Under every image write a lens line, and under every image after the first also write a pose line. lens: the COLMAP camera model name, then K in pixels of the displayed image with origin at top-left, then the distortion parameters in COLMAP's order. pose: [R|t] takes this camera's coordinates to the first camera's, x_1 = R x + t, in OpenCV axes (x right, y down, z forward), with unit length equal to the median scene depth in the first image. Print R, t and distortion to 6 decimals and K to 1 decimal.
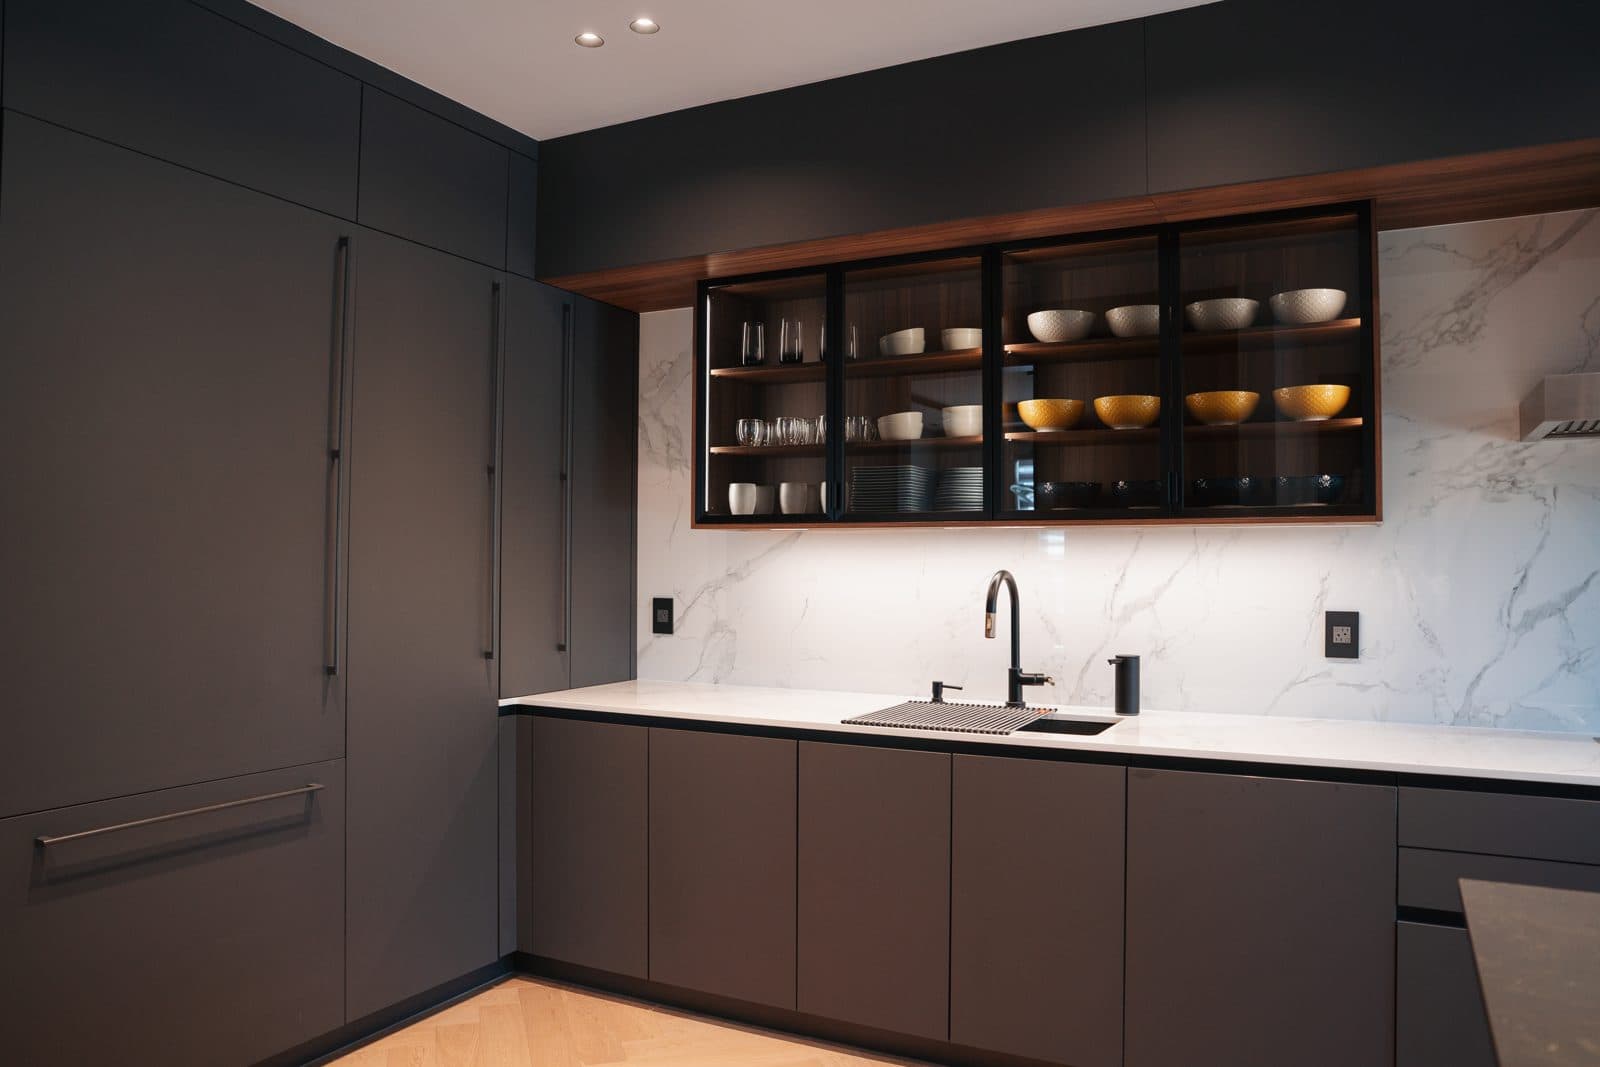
lens RADIAL K [[1200.2, 0, 786.9], [0, 1200.2, 534.3], [0, 0, 1]] dist [-0.046018, 0.003306]
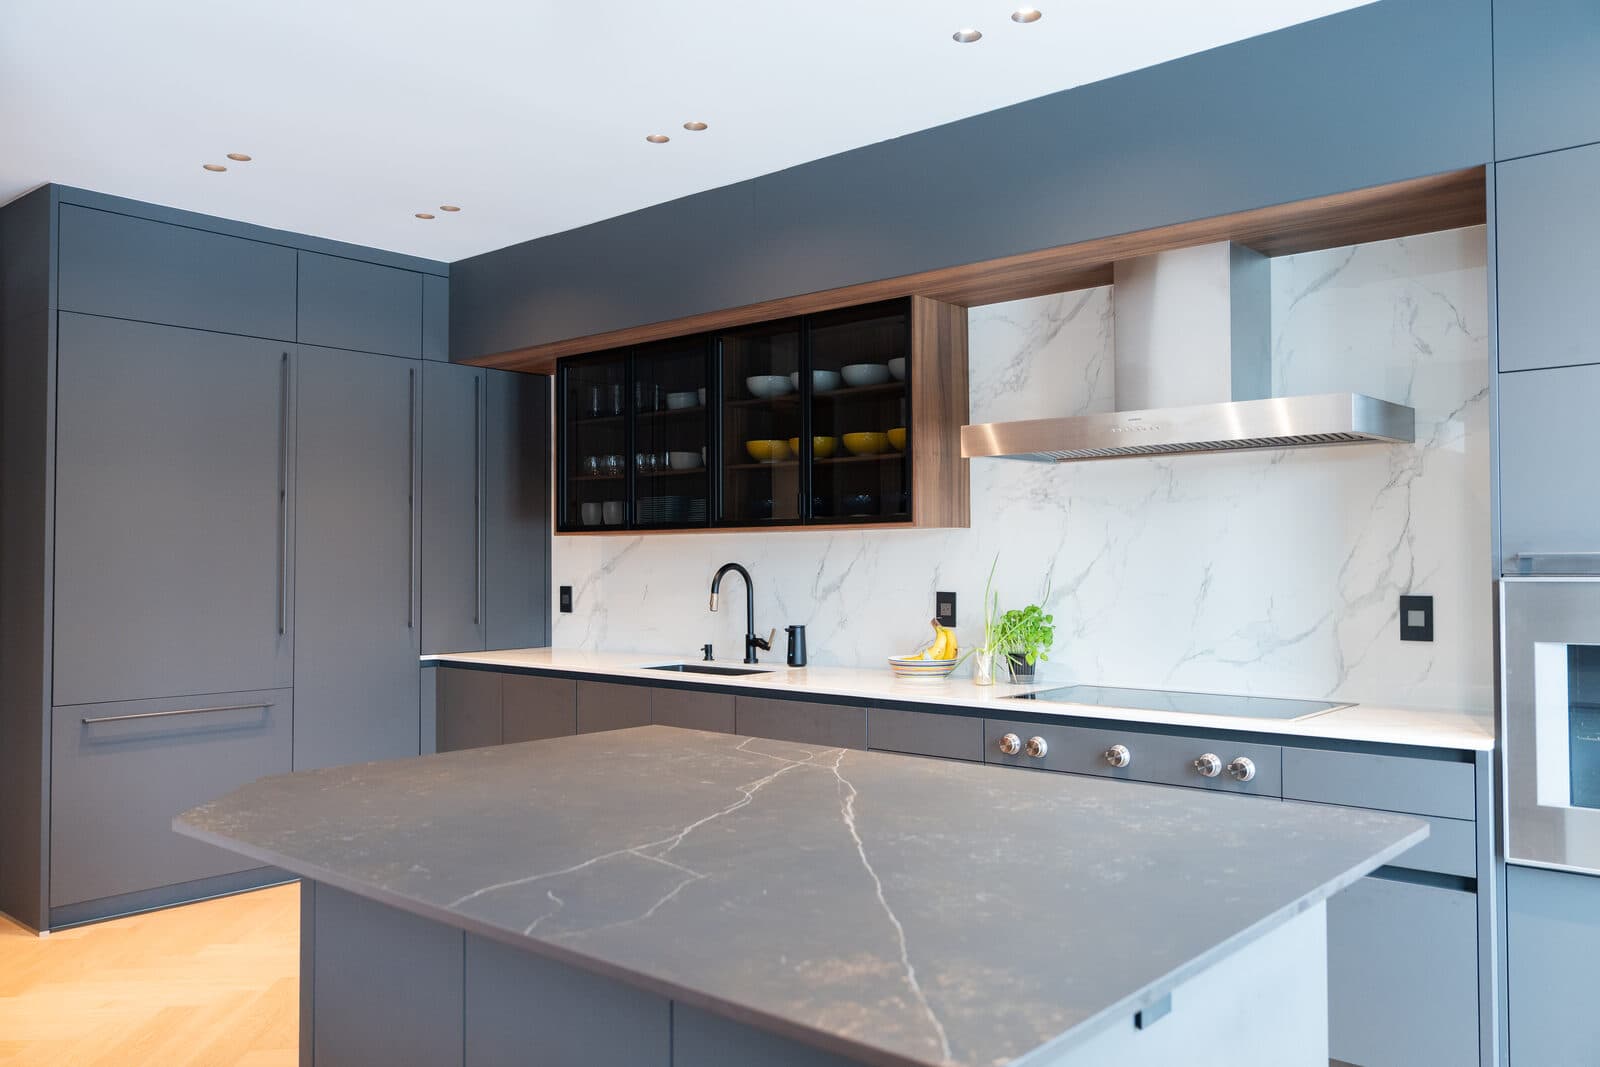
lens RADIAL K [[1200.2, 0, 804.9], [0, 1200.2, 526.2], [0, 0, 1]] dist [-0.046018, 0.003306]
pose [[0.975961, -0.016973, -0.217281, 0.607943], [0.016919, 0.999855, -0.002109, -0.009741], [0.217286, -0.001618, 0.976107, -0.361249]]
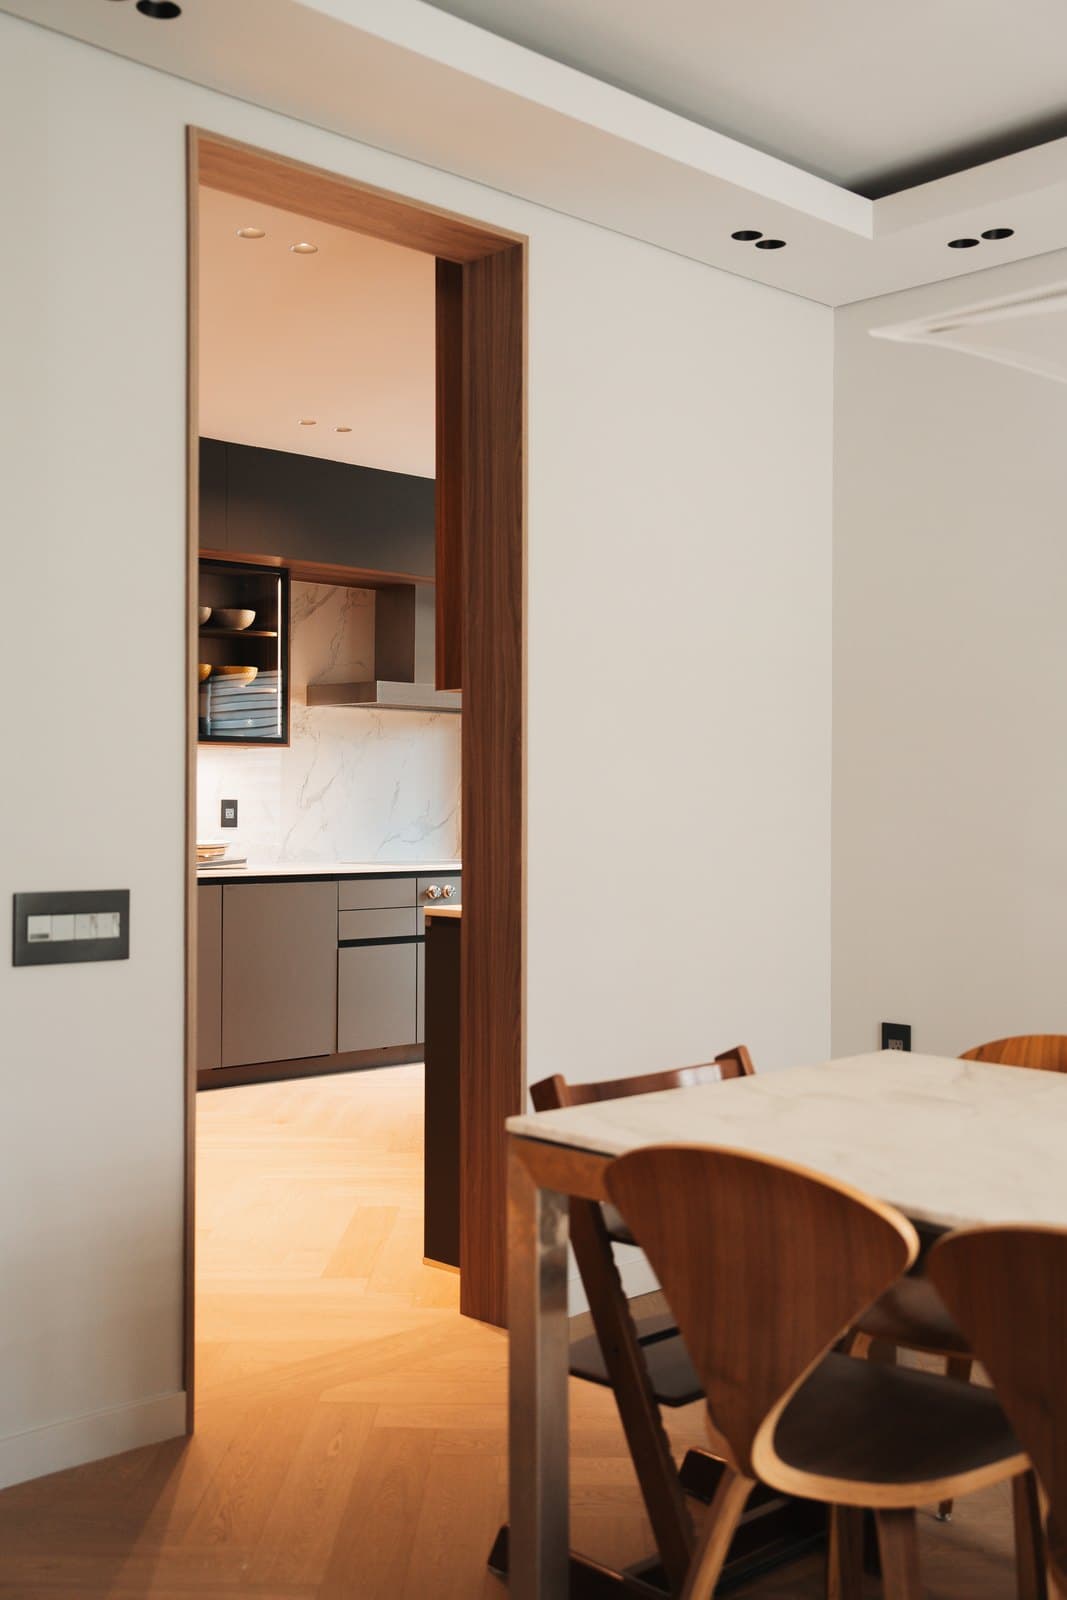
lens RADIAL K [[1634.5, 0, 528.8], [0, 1634.5, 809.7], [0, 0, 1]] dist [-0.011199, 0.000000]
pose [[0.321166, -0.006174, 0.947003, -1.581409], [-0.028994, 0.999446, 0.016349, 0.029294], [-0.946579, -0.032708, 0.320809, -0.140418]]
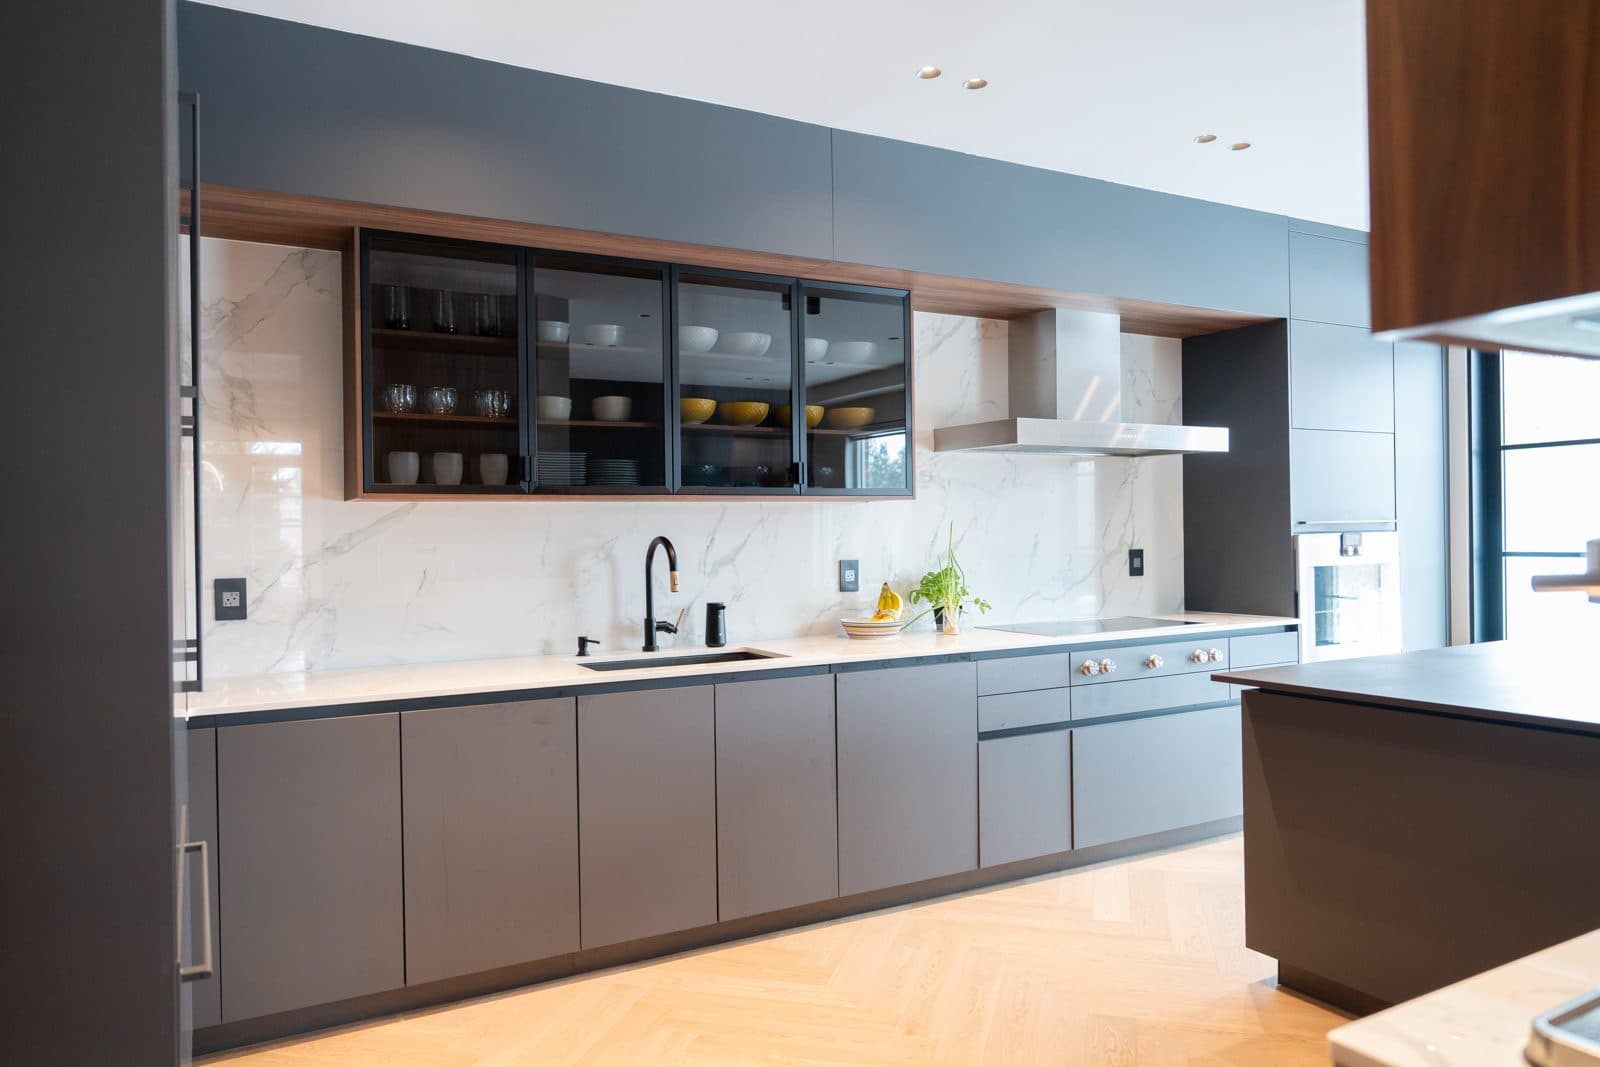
lens RADIAL K [[1075.6, 0, 801.9], [0, 1075.6, 543.3], [0, 0, 1]] dist [-0.000984, -0.002862]
pose [[0.549777, -0.023244, 0.834988, -0.686861], [-0.005162, 0.999499, 0.031222, 0.002474], [-0.835296, -0.021475, 0.549381, 0.311380]]
